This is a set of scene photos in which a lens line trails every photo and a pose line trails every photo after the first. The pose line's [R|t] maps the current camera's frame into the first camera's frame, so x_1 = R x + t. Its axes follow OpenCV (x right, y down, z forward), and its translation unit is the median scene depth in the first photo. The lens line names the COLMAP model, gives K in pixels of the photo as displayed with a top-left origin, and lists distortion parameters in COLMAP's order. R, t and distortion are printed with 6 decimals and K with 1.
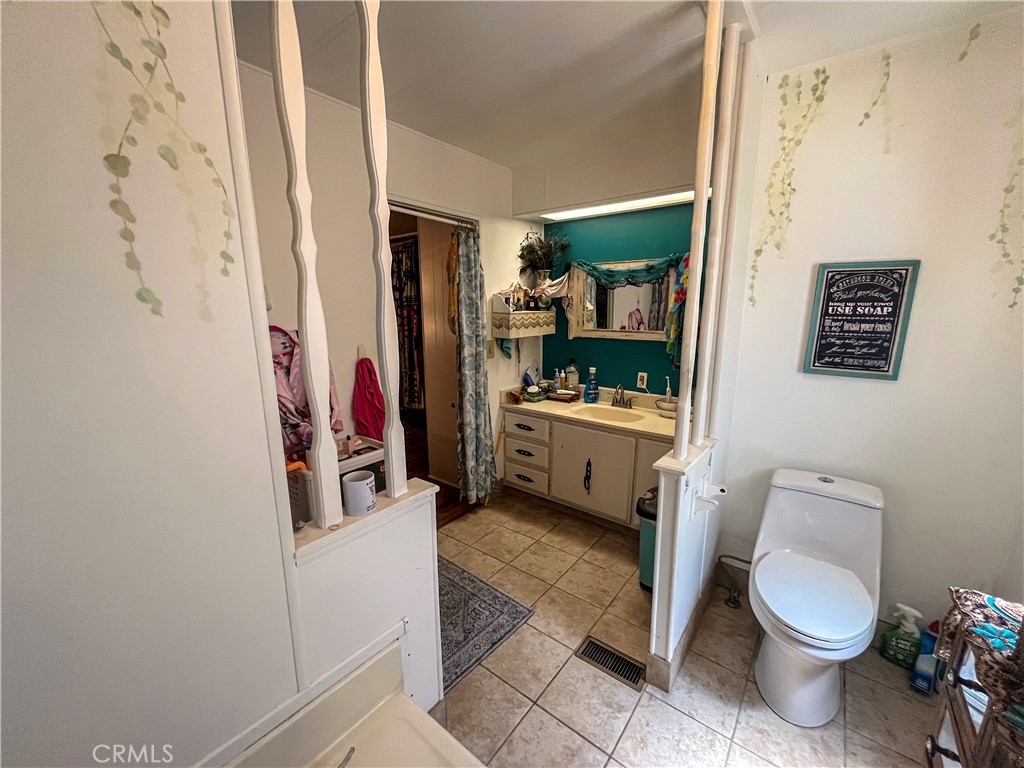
lens RADIAL K [[410.2, 0, 512.0], [0, 410.2, 384.0], [0, 0, 1]] dist [-0.010336, 0.002428]
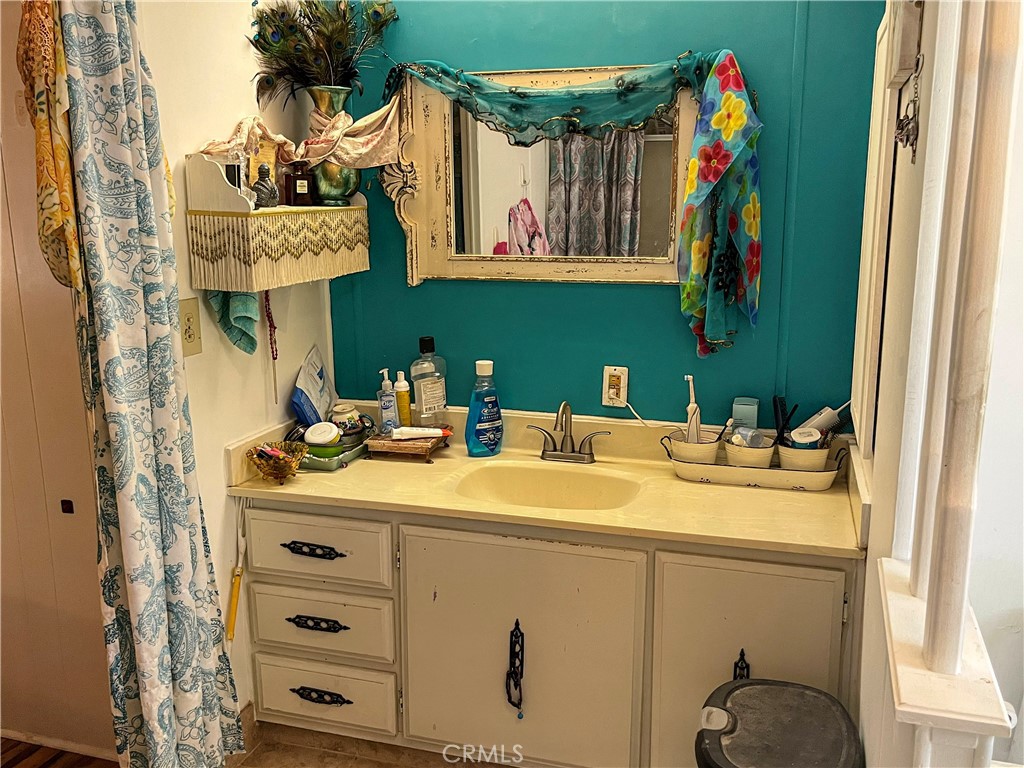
lens RADIAL K [[910.7, 0, 511.6], [0, 910.7, 387.7], [0, 0, 1]] dist [0.019058, 0.001979]
pose [[0.931485, -0.077682, 0.355388, -0.073221], [0.070395, 0.996959, 0.033412, -0.041794], [-0.356903, -0.006105, 0.934121, 0.232889]]
